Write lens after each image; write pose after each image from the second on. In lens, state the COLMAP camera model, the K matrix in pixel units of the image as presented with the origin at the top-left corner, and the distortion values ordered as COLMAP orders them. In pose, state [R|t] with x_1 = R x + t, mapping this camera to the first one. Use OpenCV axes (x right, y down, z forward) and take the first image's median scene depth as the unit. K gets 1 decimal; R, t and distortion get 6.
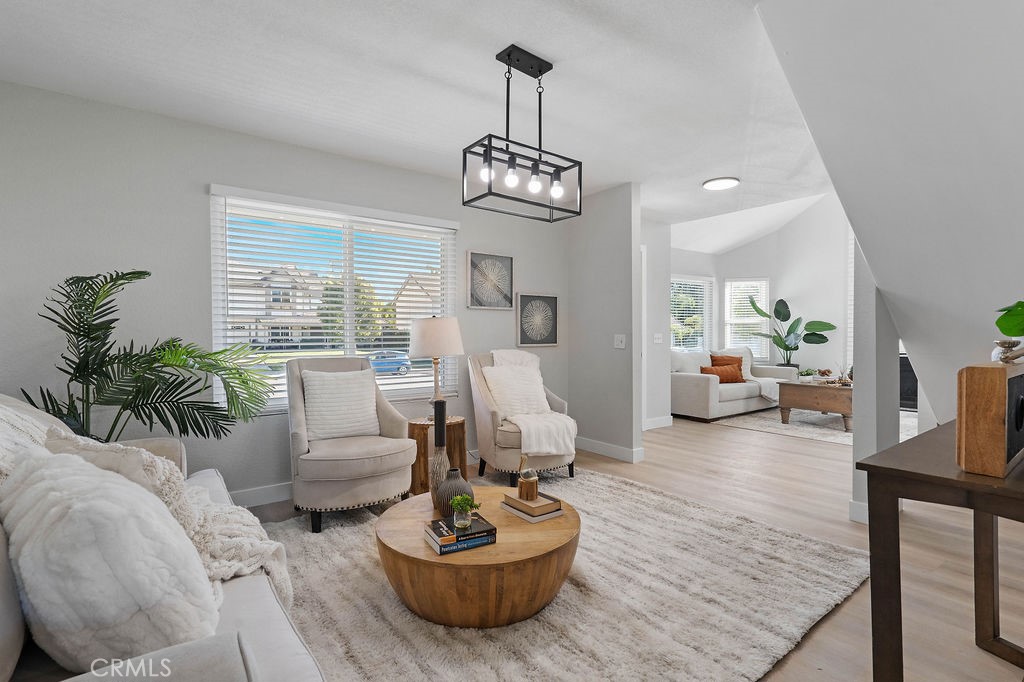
lens RADIAL K [[474.5, 0, 512.0], [0, 474.5, 341.0], [0, 0, 1]] dist [0.001648, 0.000129]
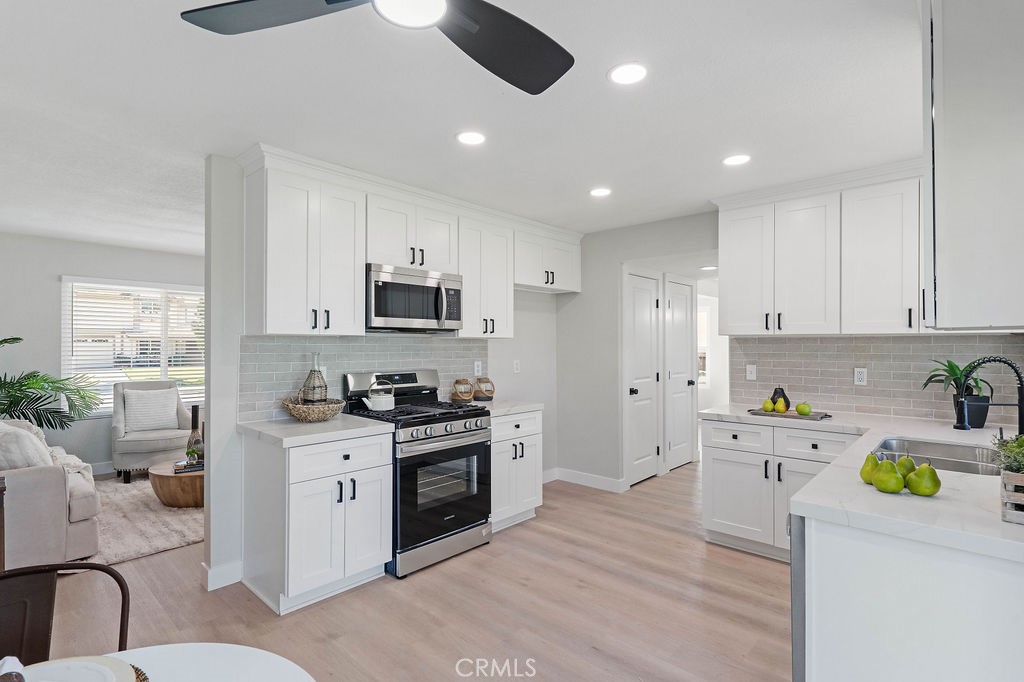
lens RADIAL K [[488.0, 0, 512.0], [0, 488.0, 341.0], [0, 0, 1]] dist [-0.002307, -0.000069]
pose [[0.984803, 0.004427, 0.173618, 0.694404], [0.000052, 0.999668, -0.025781, -0.073952], [-0.173675, 0.025398, 0.984476, -1.056525]]
